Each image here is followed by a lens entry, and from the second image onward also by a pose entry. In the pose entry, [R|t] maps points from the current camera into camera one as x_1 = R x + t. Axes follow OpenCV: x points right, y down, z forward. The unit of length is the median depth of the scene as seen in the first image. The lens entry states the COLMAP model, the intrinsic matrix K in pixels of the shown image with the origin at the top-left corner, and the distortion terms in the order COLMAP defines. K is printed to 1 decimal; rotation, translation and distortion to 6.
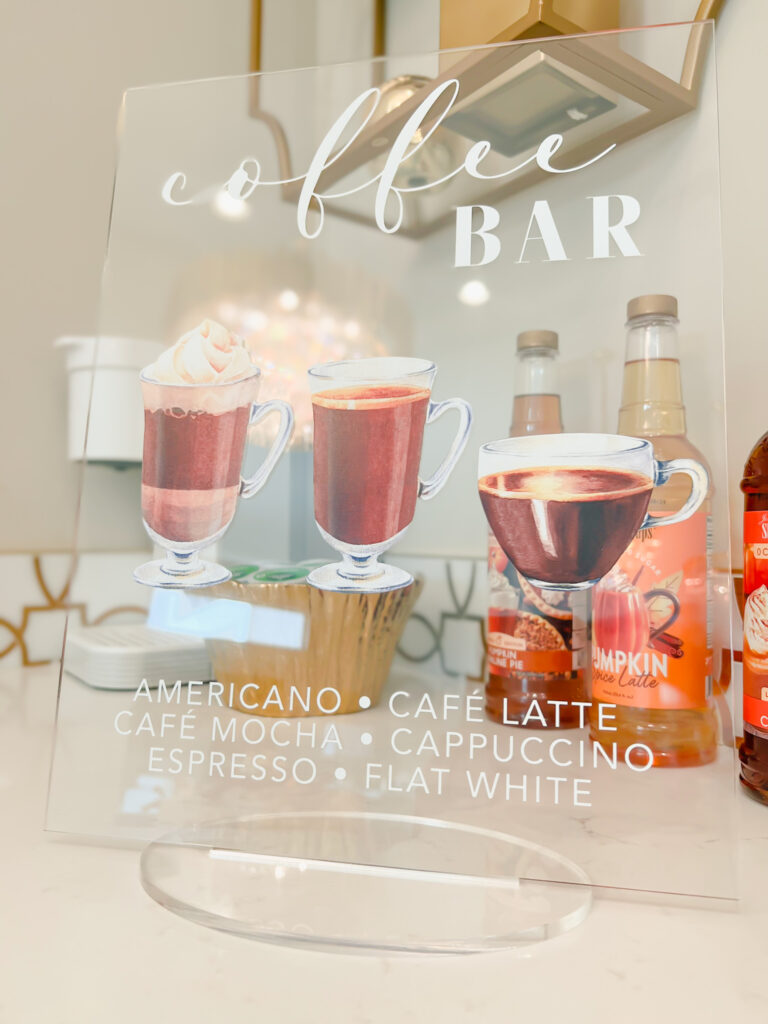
lens RADIAL K [[785.9, 0, 384.0], [0, 785.9, 512.0], [0, 0, 1]] dist [0.002772, -0.004598]
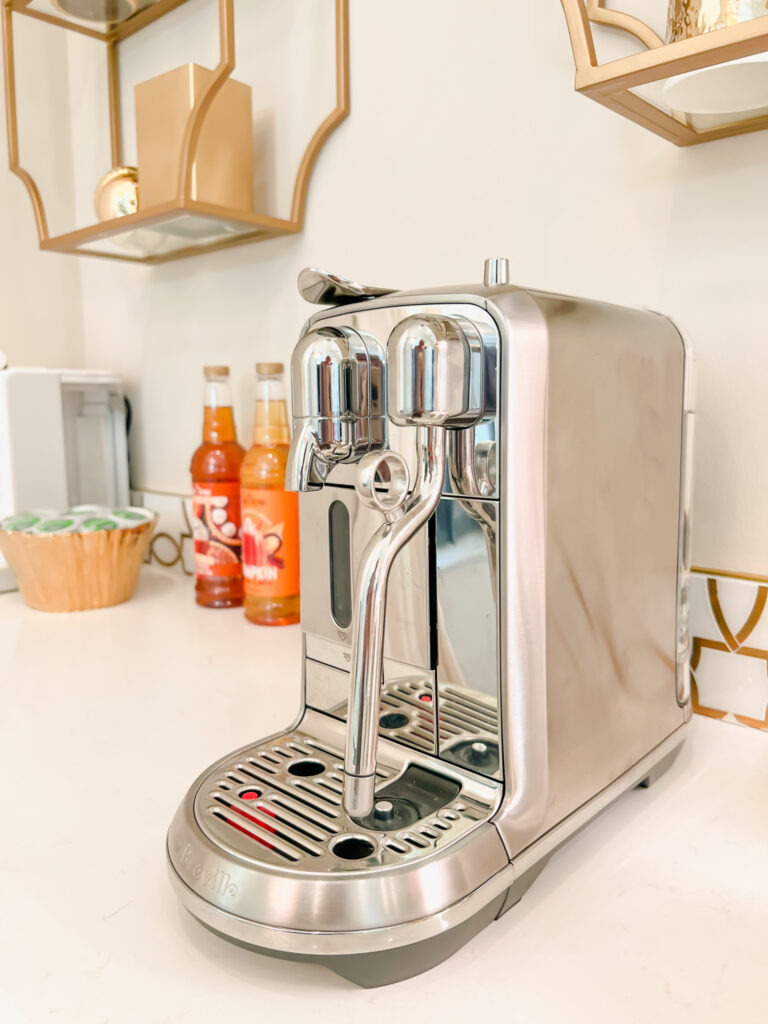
lens RADIAL K [[785.9, 0, 384.0], [0, 785.9, 512.0], [0, 0, 1]] dist [0.002772, -0.004598]
pose [[0.979201, -0.047525, 0.197250, 0.209178], [0.012937, 0.984826, 0.173062, -0.216825], [-0.202481, -0.166911, 0.964957, -0.663451]]
